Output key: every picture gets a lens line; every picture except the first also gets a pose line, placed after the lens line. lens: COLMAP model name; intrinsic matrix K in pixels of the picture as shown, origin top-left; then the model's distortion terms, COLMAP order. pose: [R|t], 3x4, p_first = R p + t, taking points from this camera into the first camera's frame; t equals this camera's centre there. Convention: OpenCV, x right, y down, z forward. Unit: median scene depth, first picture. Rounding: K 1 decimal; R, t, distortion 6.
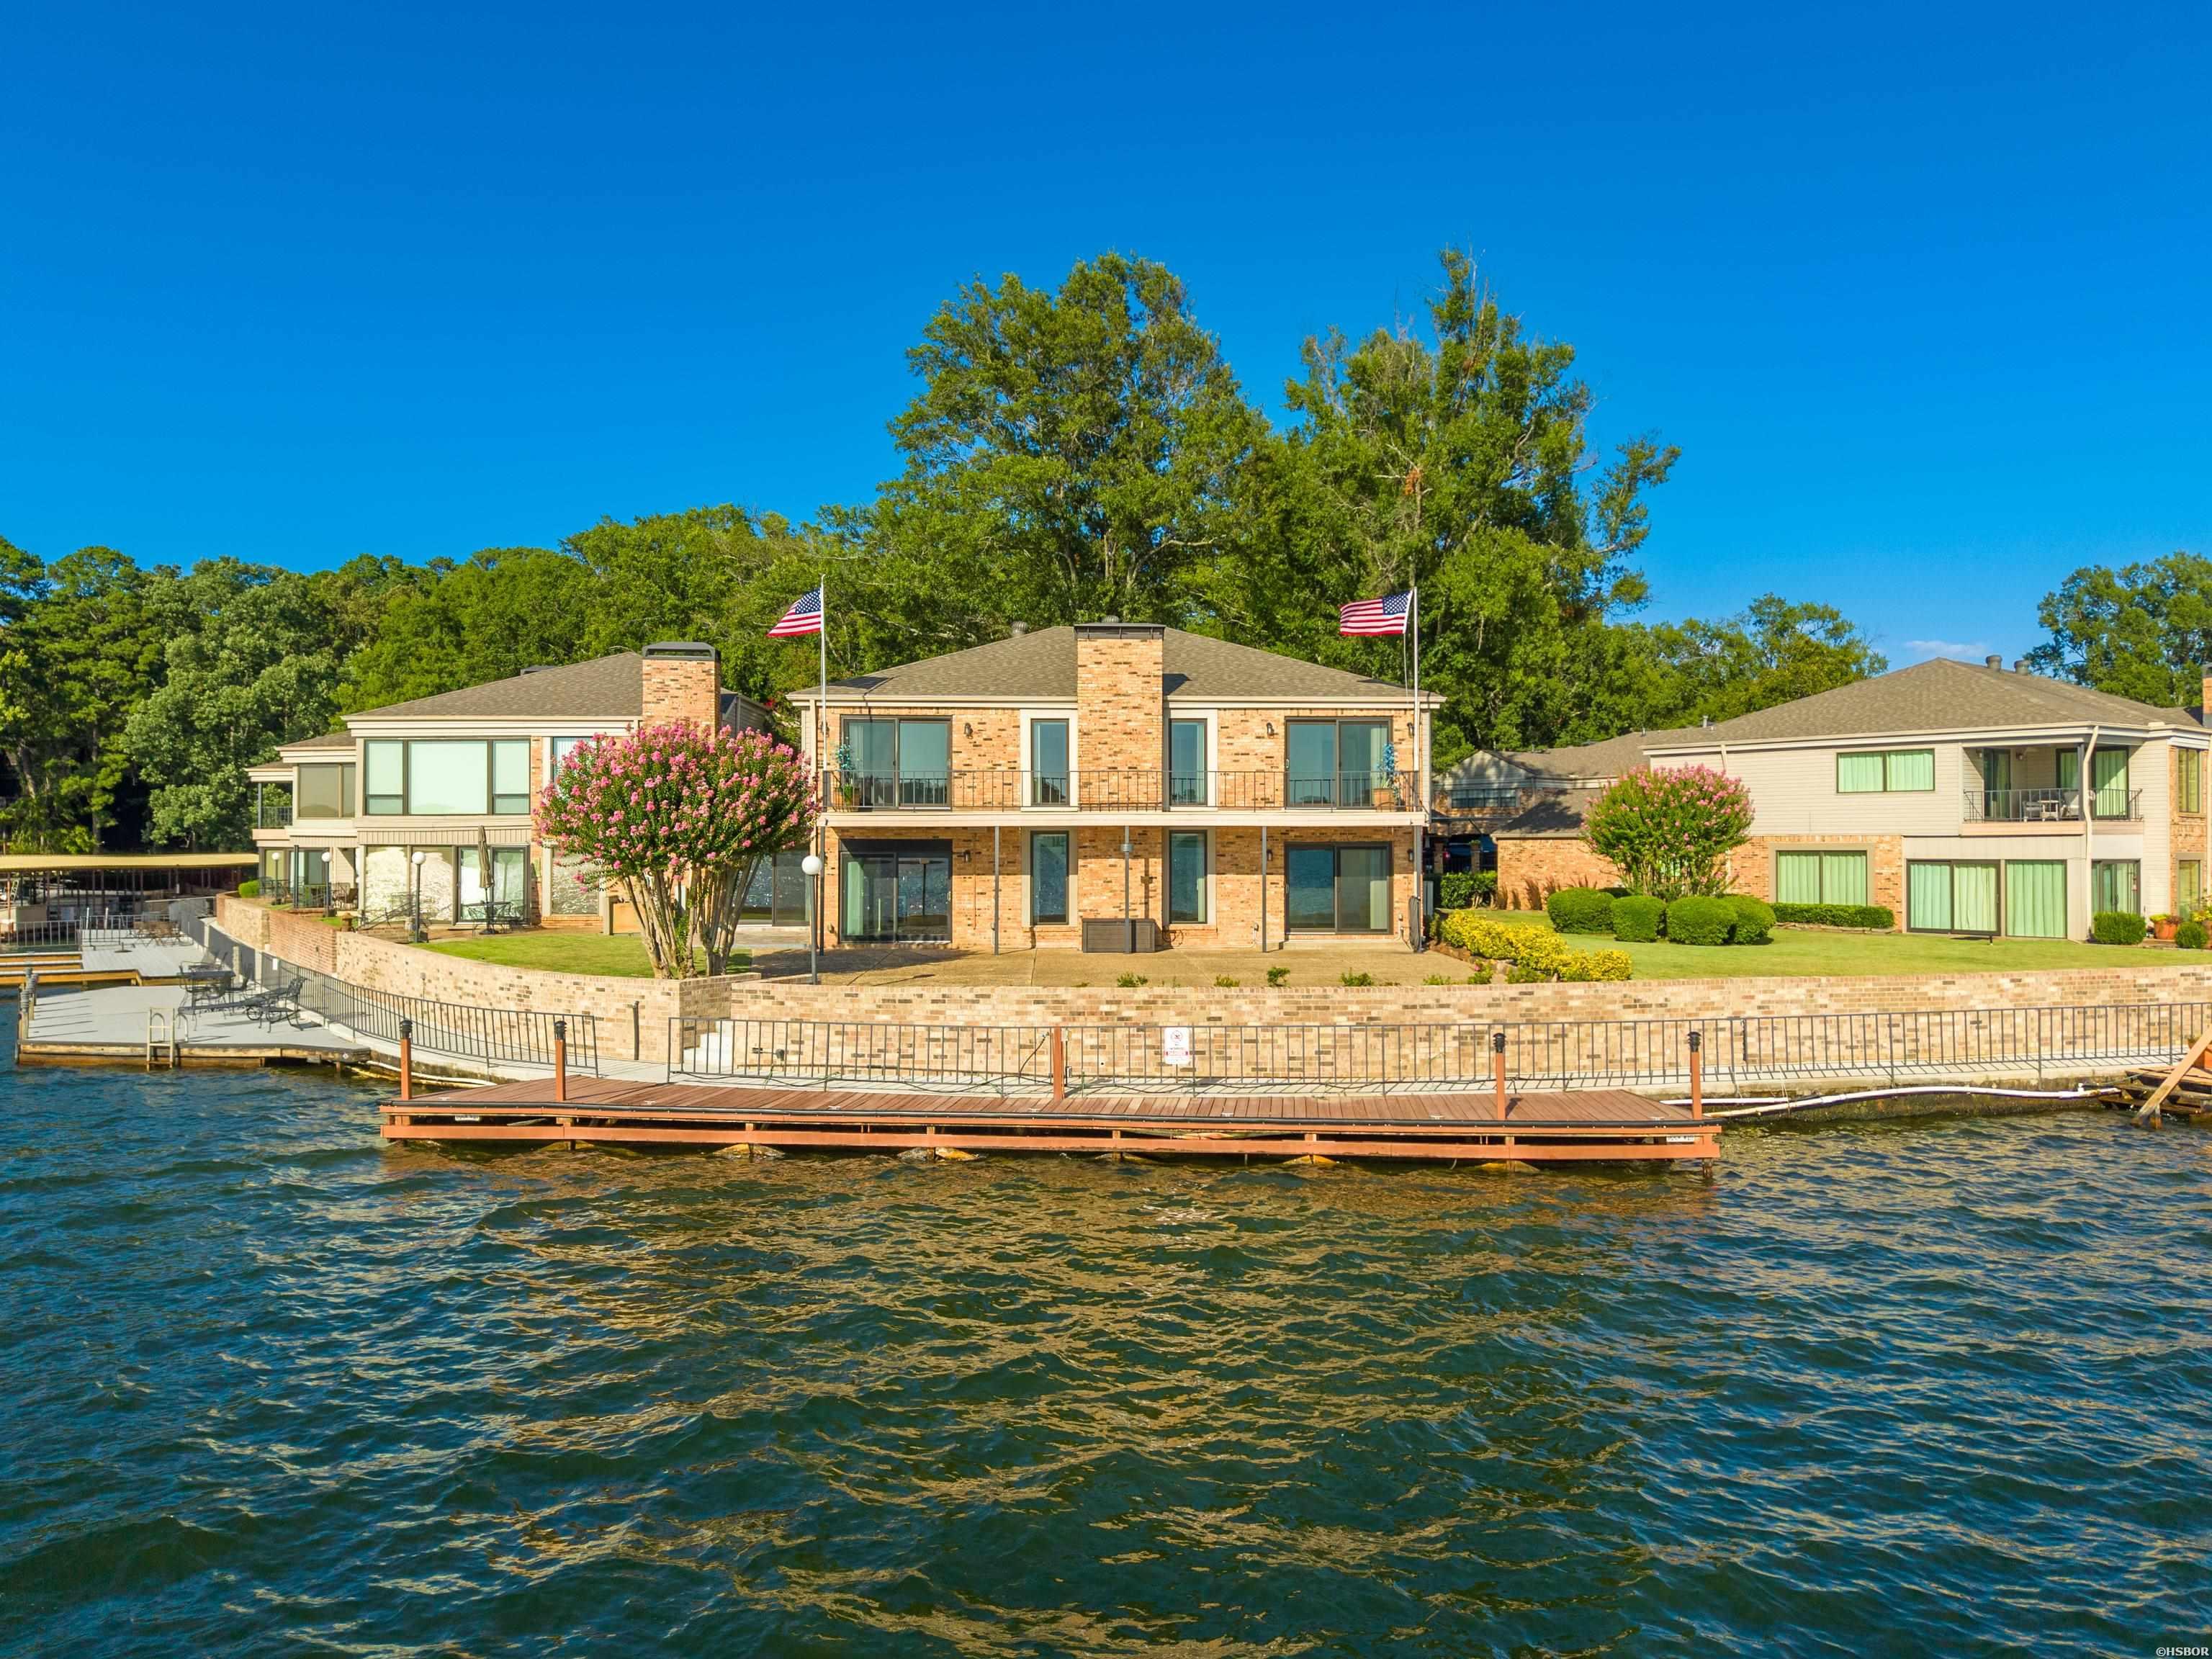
lens RADIAL K [[1513.7, 0, 1106.1], [0, 1513.7, 830.7], [0, 0, 1]] dist [0.006272, -0.003318]
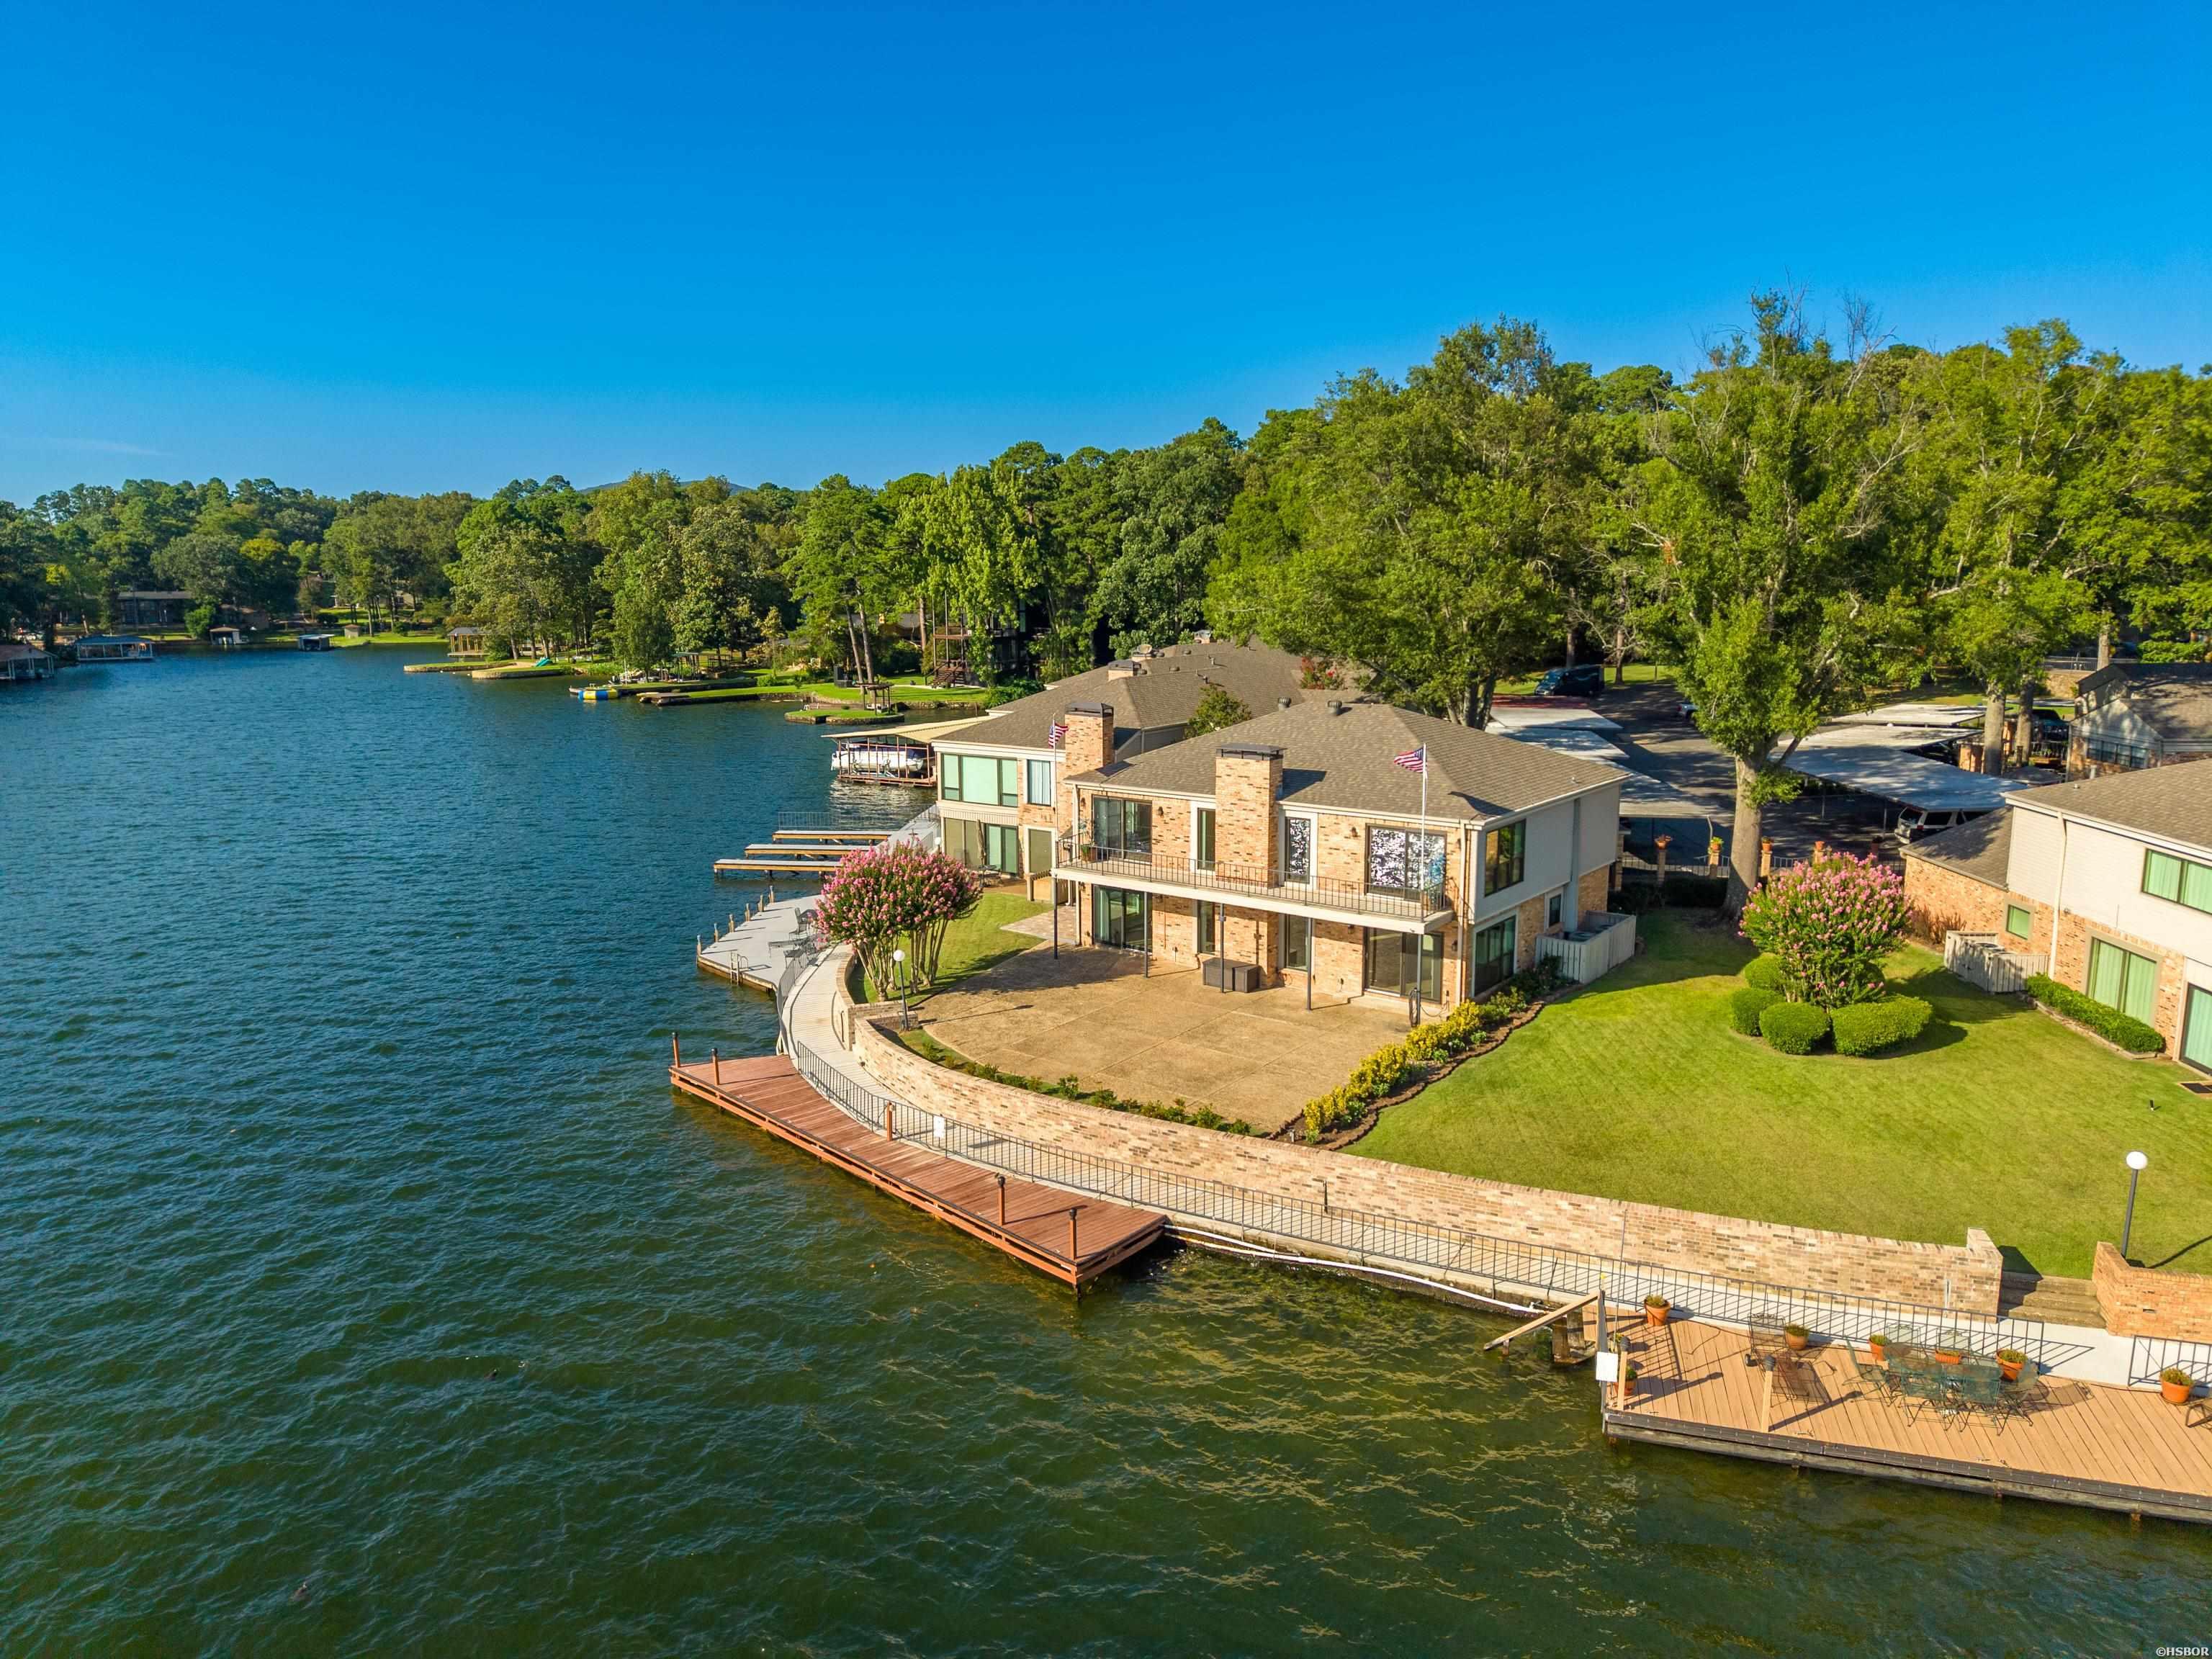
lens RADIAL K [[1513.7, 0, 1111.3], [0, 1513.7, 832.8], [0, 0, 1]] dist [0.006272, -0.003318]
pose [[0.742541, 0.110097, -0.660690, 0.792314], [0.026266, 0.980853, 0.192969, -0.315191], [0.669285, -0.160641, 0.725432, -0.052302]]
